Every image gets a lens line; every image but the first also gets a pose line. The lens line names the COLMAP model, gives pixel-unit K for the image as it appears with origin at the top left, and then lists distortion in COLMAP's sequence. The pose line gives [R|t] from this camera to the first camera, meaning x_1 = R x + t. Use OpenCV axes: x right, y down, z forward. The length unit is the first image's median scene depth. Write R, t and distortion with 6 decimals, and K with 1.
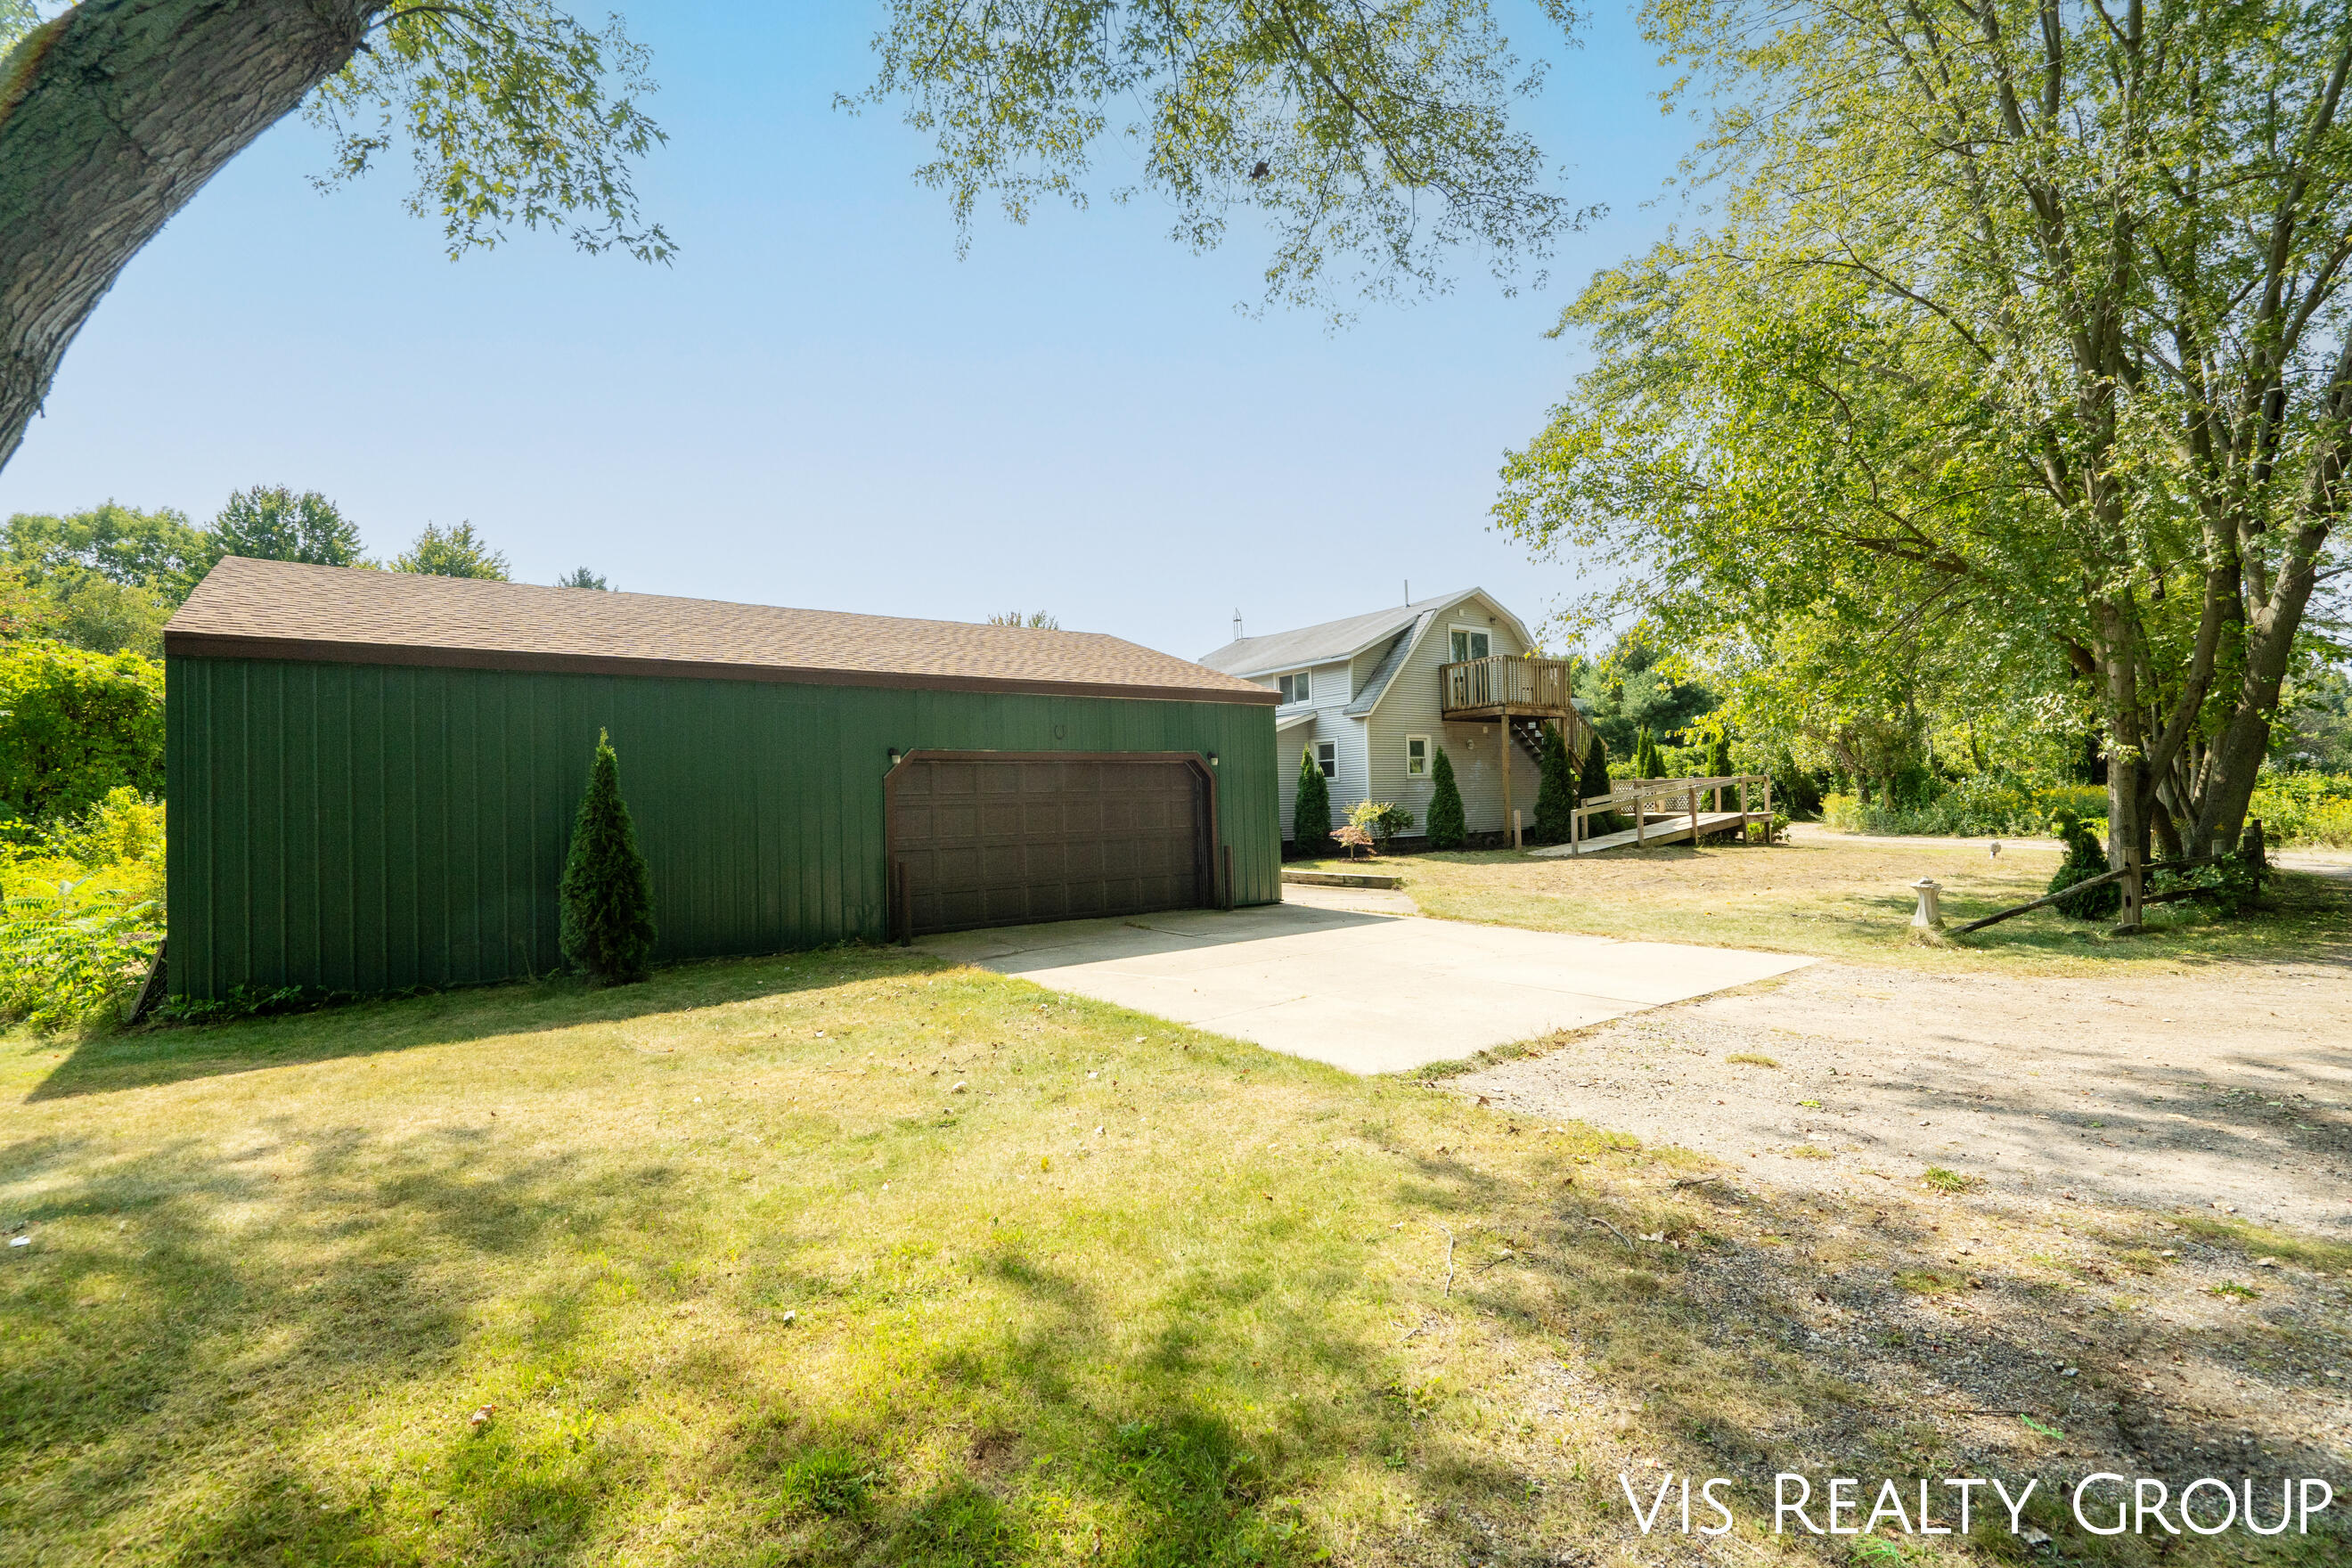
lens RADIAL K [[1078.8, 0, 1184.6], [0, 1078.8, 785.5], [0, 0, 1]] dist [-0.000151, 0.003157]
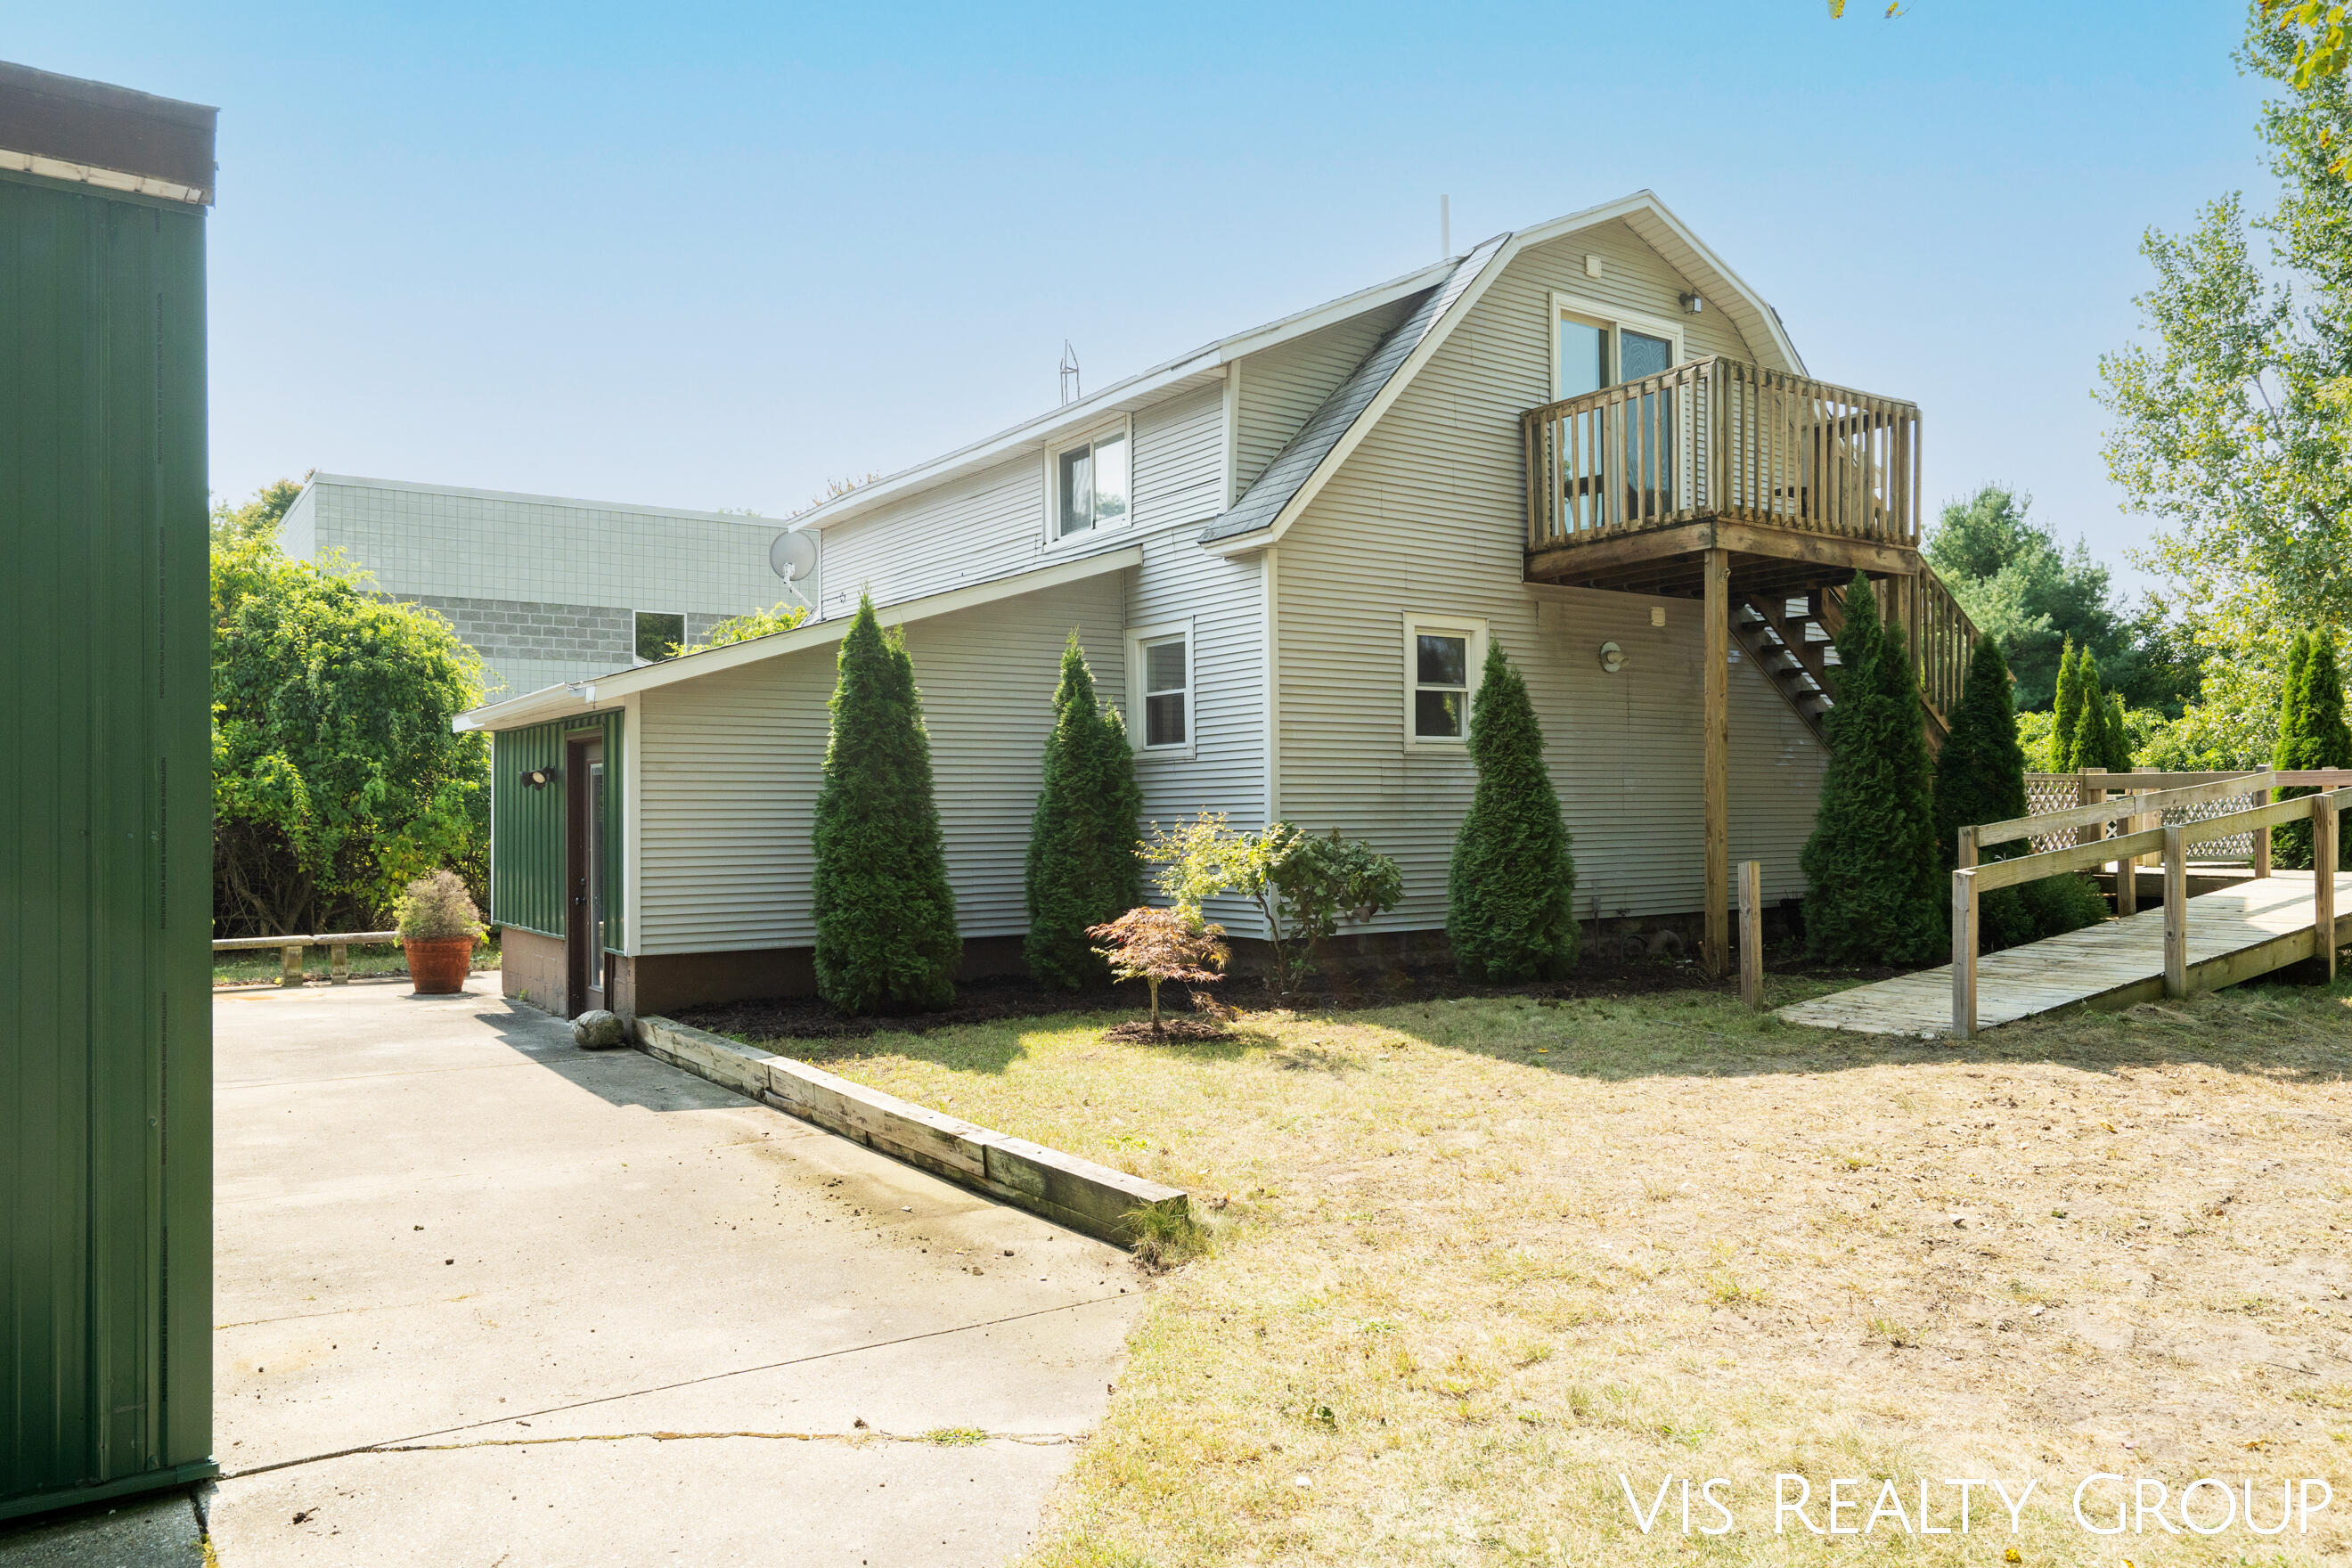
lens RADIAL K [[1594.1, 0, 1168.6], [0, 1594.1, 791.0], [0, 0, 1]] dist [-0.002201, -0.000308]
pose [[0.998711, 0.019363, -0.046916, 0.159616], [-0.019062, 0.999795, 0.006861, 0.003616], [0.047039, -0.005958, 0.998875, 0.524285]]
